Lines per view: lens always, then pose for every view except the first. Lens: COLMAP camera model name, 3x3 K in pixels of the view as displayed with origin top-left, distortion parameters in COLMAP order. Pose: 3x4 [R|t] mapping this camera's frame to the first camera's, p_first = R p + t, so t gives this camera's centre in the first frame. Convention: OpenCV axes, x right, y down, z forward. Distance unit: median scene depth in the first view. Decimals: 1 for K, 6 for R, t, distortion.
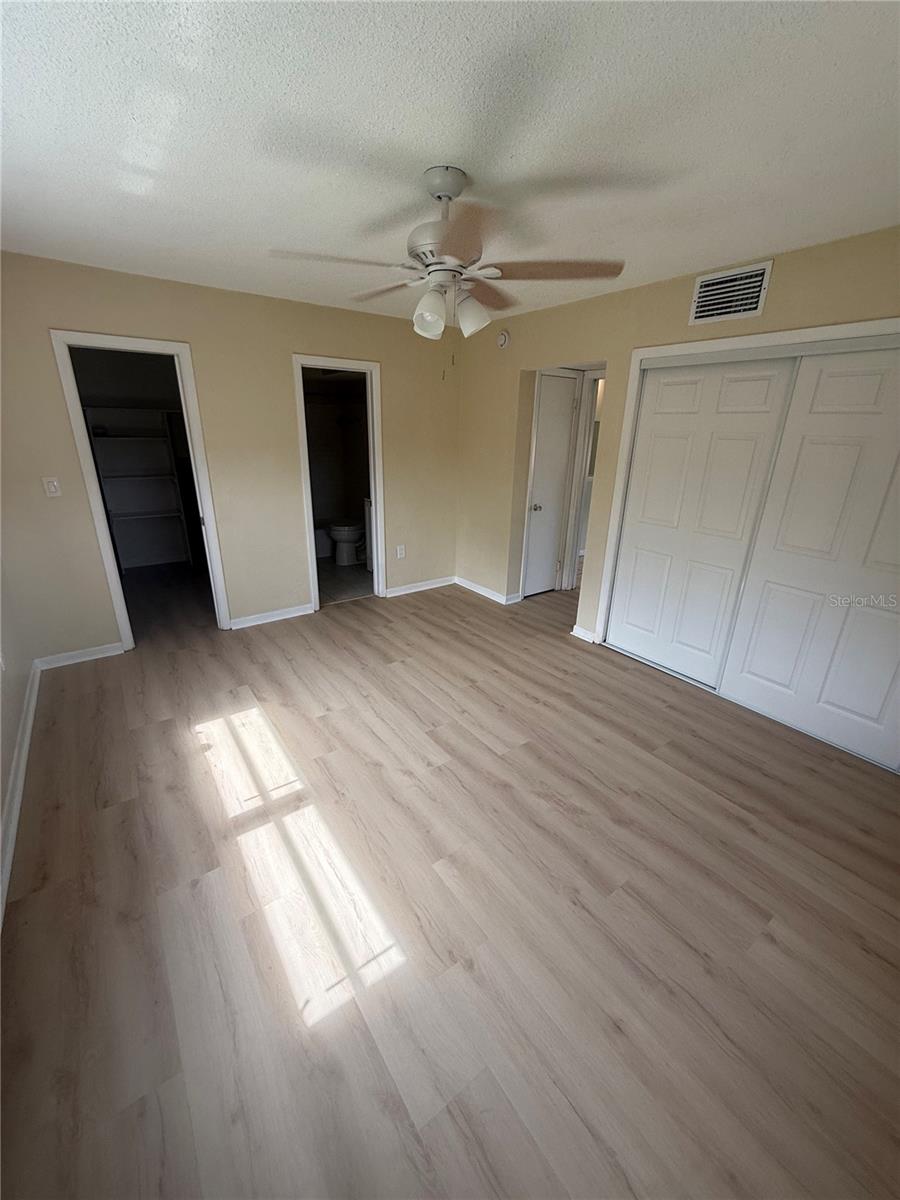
lens RADIAL K [[478.6, 0, 452.7], [0, 478.6, 600.6], [0, 0, 1]] dist [-0.001595, -0.000375]
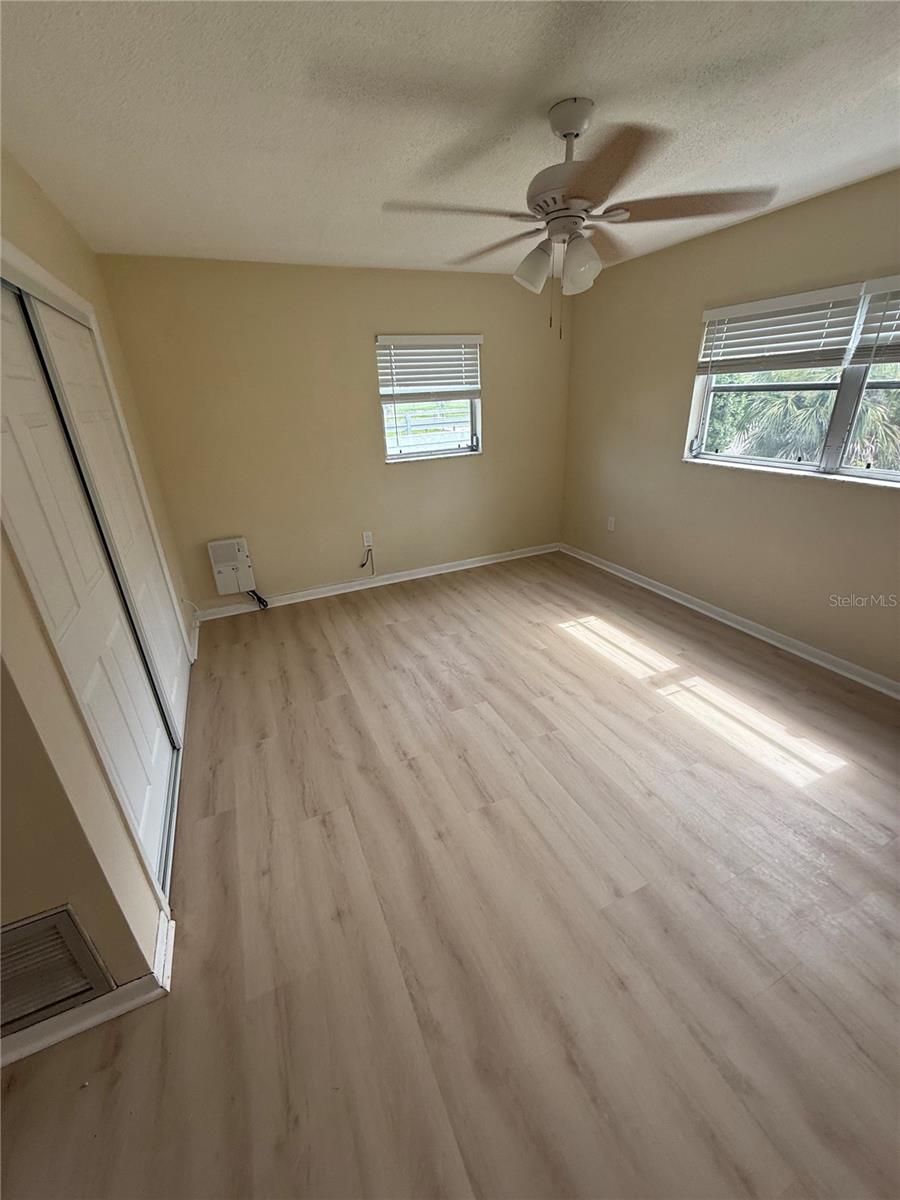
lens RADIAL K [[478.6, 0, 453.3], [0, 478.6, 602.5], [0, 0, 1]] dist [-0.001595, -0.000375]
pose [[-0.979740, -0.062931, 0.190131, -0.022998], [0.087547, 0.719266, 0.689197, -0.629223], [-0.180127, 0.691879, -0.699184, 1.715692]]
